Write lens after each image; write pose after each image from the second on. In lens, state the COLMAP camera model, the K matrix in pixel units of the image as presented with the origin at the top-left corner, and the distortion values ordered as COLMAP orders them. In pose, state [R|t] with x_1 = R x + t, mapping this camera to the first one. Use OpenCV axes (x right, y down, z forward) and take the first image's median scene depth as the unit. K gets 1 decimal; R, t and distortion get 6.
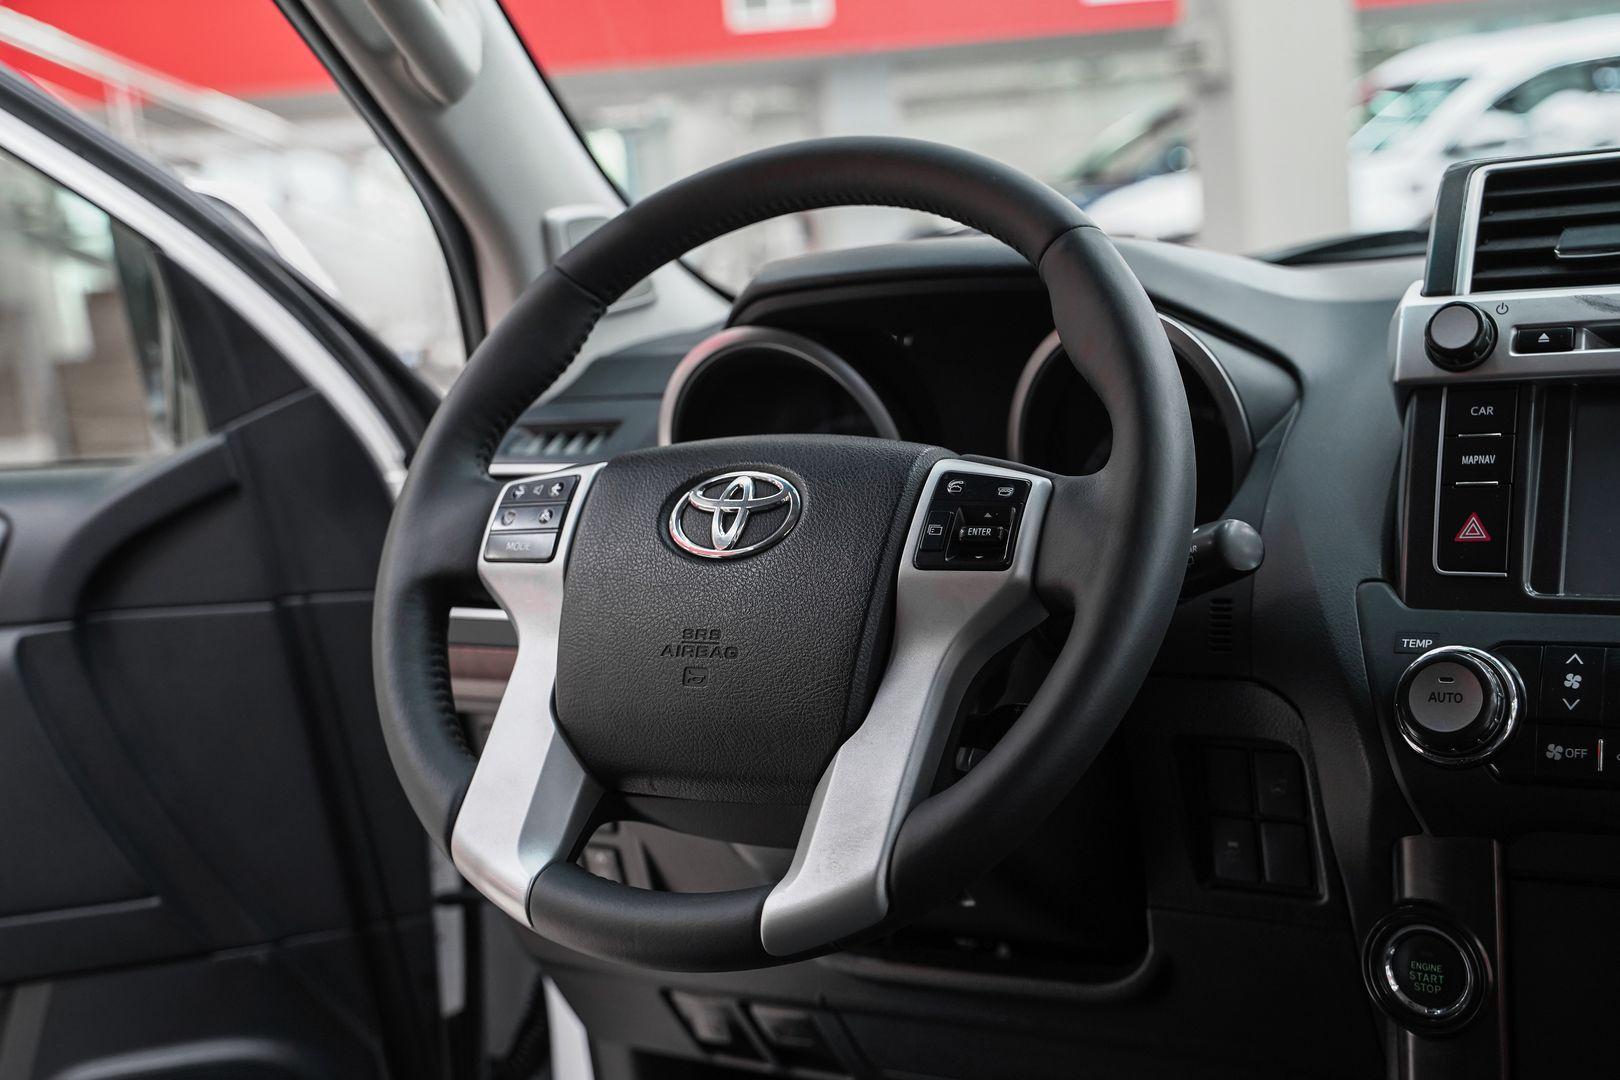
lens RADIAL K [[2129.7, 0, 803.4], [0, 2129.7, 508.4], [0, 0, 1]] dist [0.037323, 0.046601]
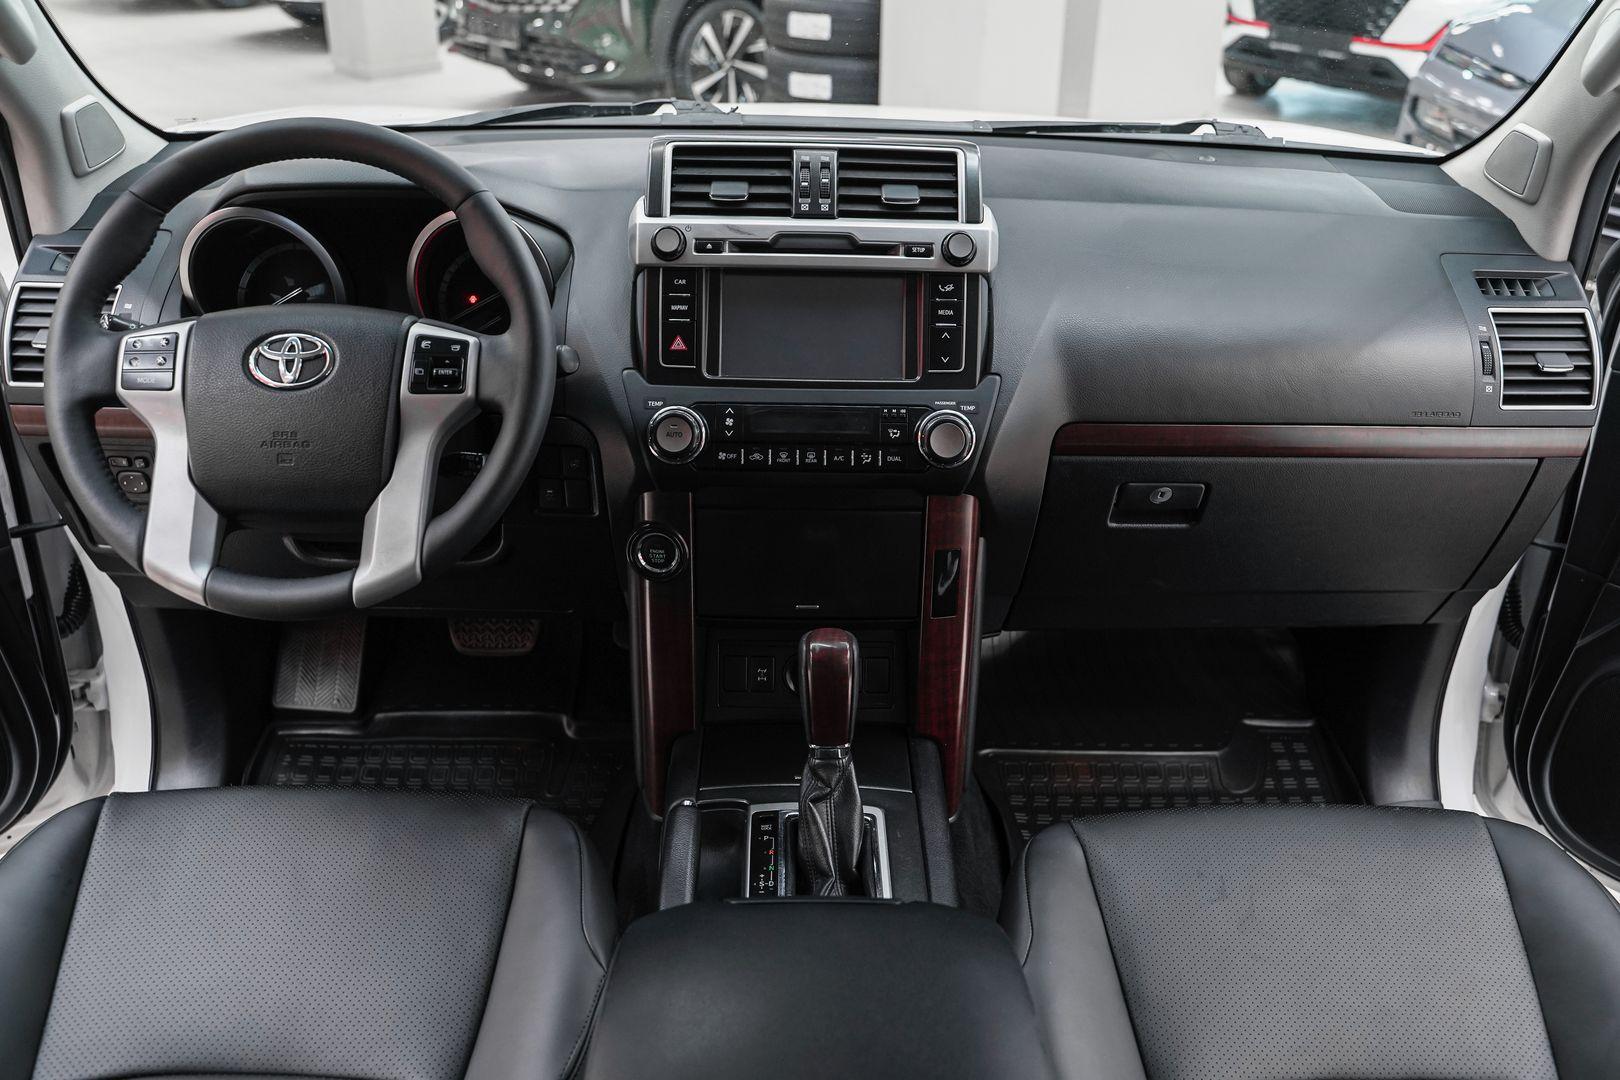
lens RADIAL K [[1371.3, 0, 820.8], [0, 1371.3, 538.0], [0, 0, 1]] dist [-0.099821, 0.069604]
pose [[0.858419, -0.139026, 0.493750, -0.230342], [-0.025909, 0.949590, 0.312422, -0.219710], [-0.512295, -0.280982, 0.811544, -0.163818]]
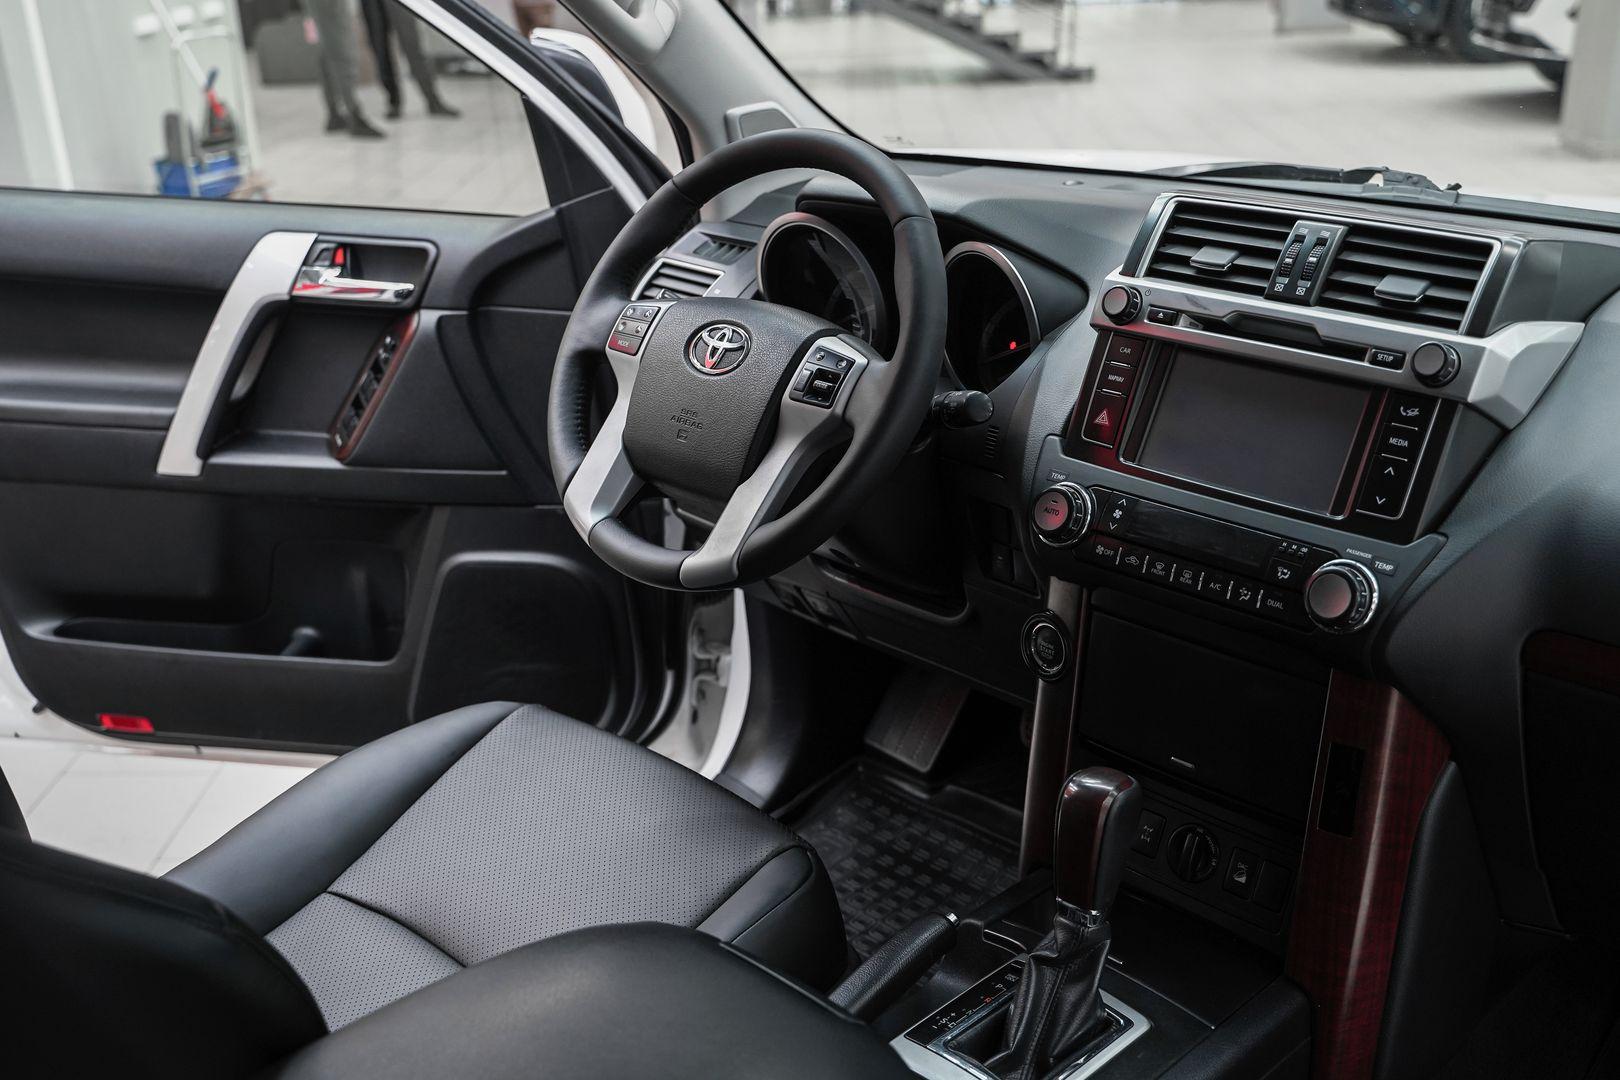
lens RADIAL K [[1704.7, 0, 810.1], [0, 1704.7, 533.0], [0, 0, 1]] dist [-0.048046, 0.130303]
pose [[0.959281, 0.159400, -0.233178, 0.418838], [-0.097561, 0.961723, 0.256069, -0.233054], [0.265070, -0.222893, 0.938113, -0.405058]]
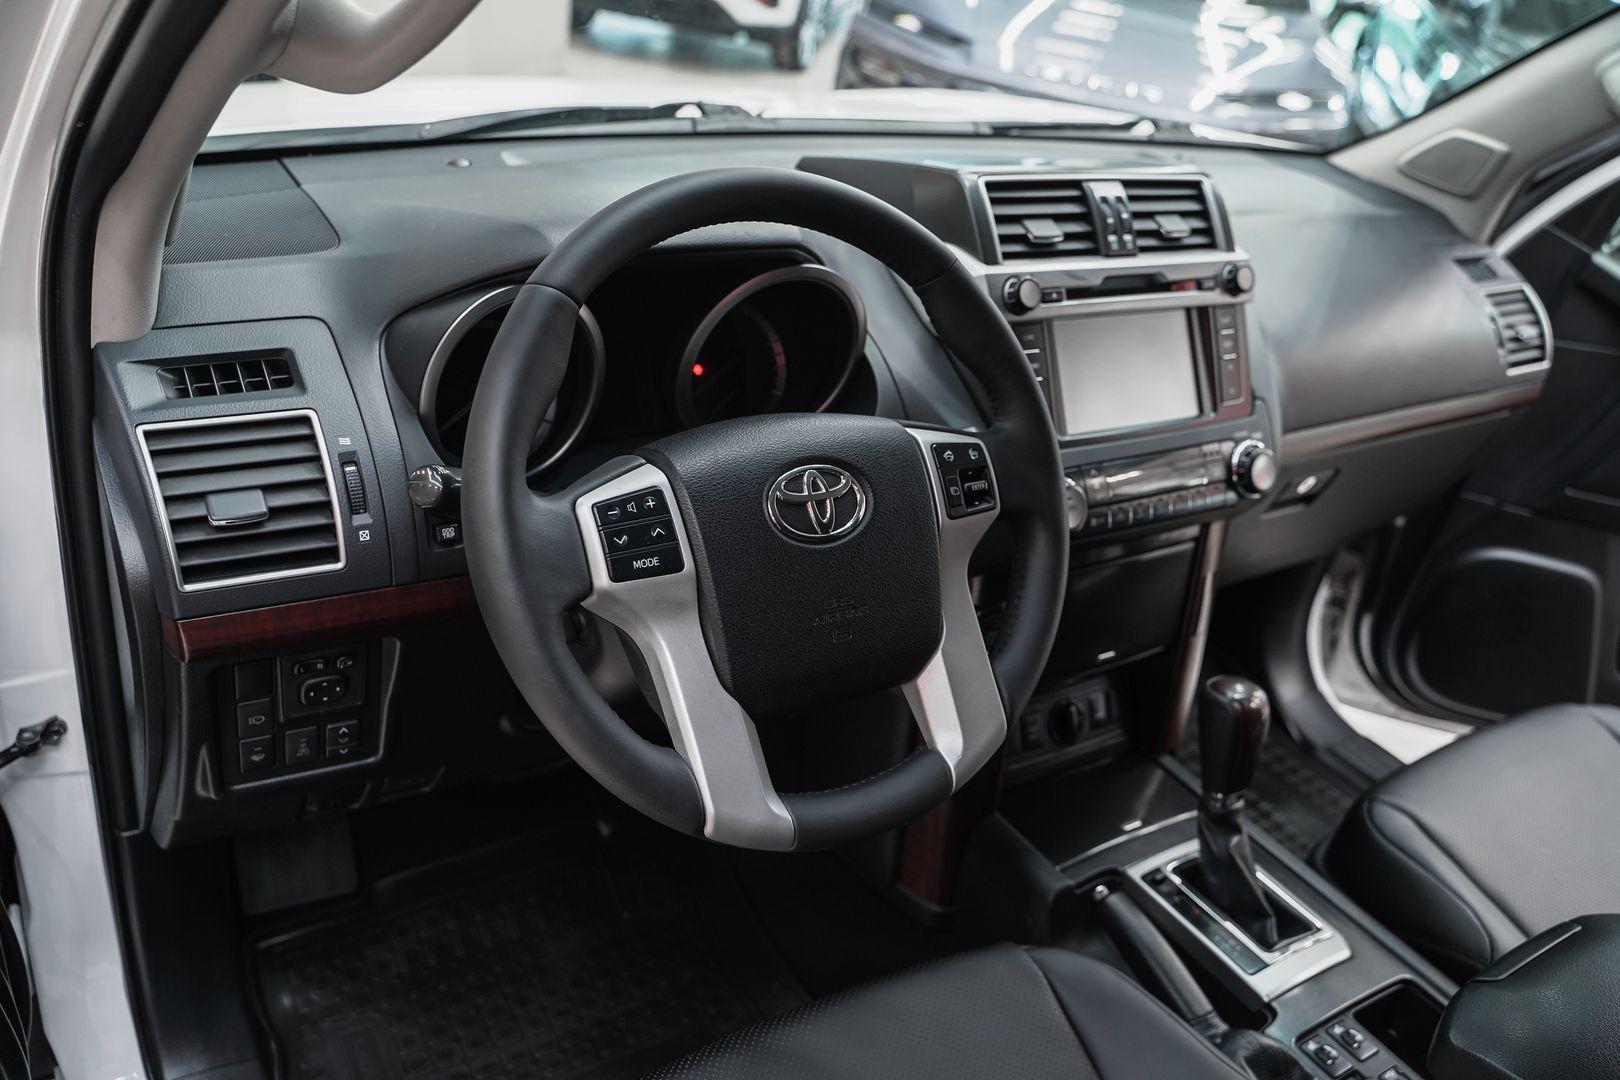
lens RADIAL K [[1322.1, 0, 810.0], [0, 1322.1, 540.0], [0, 0, 1]] dist [-0.126462, 0.119256]
pose [[0.463703, -0.293899, 0.835824, -0.731367], [-0.049943, 0.933208, 0.355850, -0.268366], [-0.884582, -0.206752, 0.418053, 0.670045]]
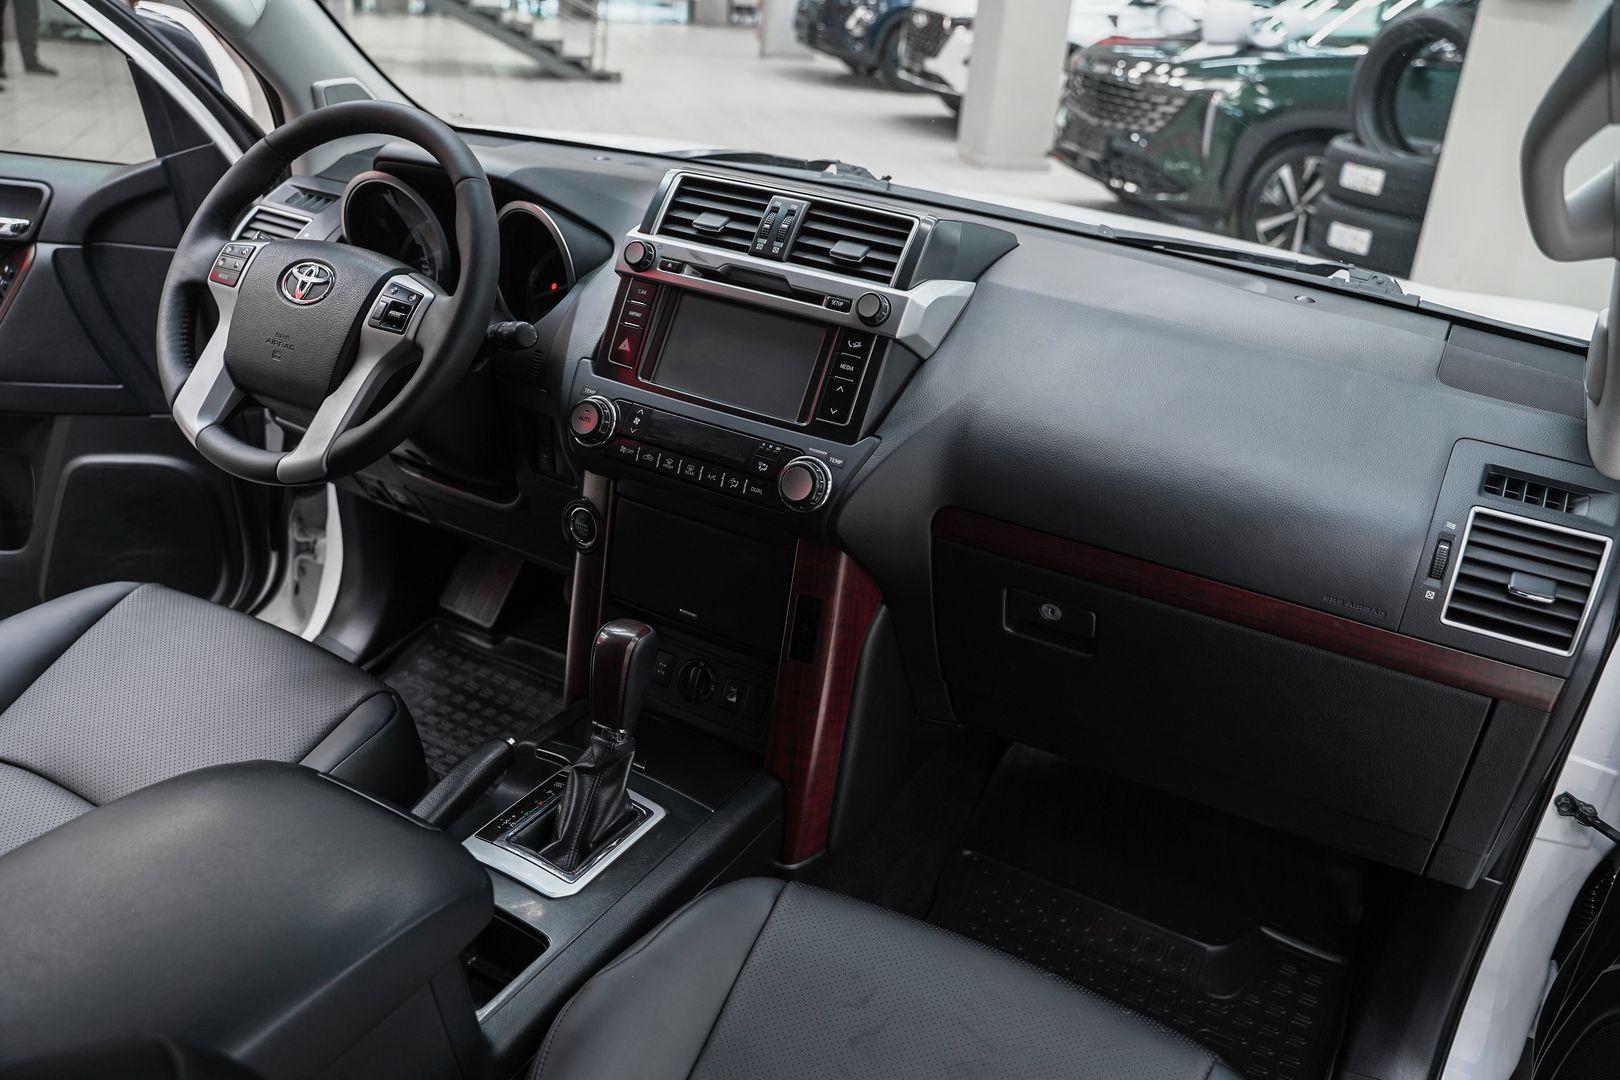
lens RADIAL K [[1322.1, 0, 810.0], [0, 1322.1, 540.0], [0, 0, 1]] dist [-0.126462, 0.119256]
pose [[0.984779, 0.154836, 0.078966, 0.421350], [-0.171249, 0.942058, 0.288444, -0.226216], [-0.029729, -0.297577, 0.954235, -0.380869]]
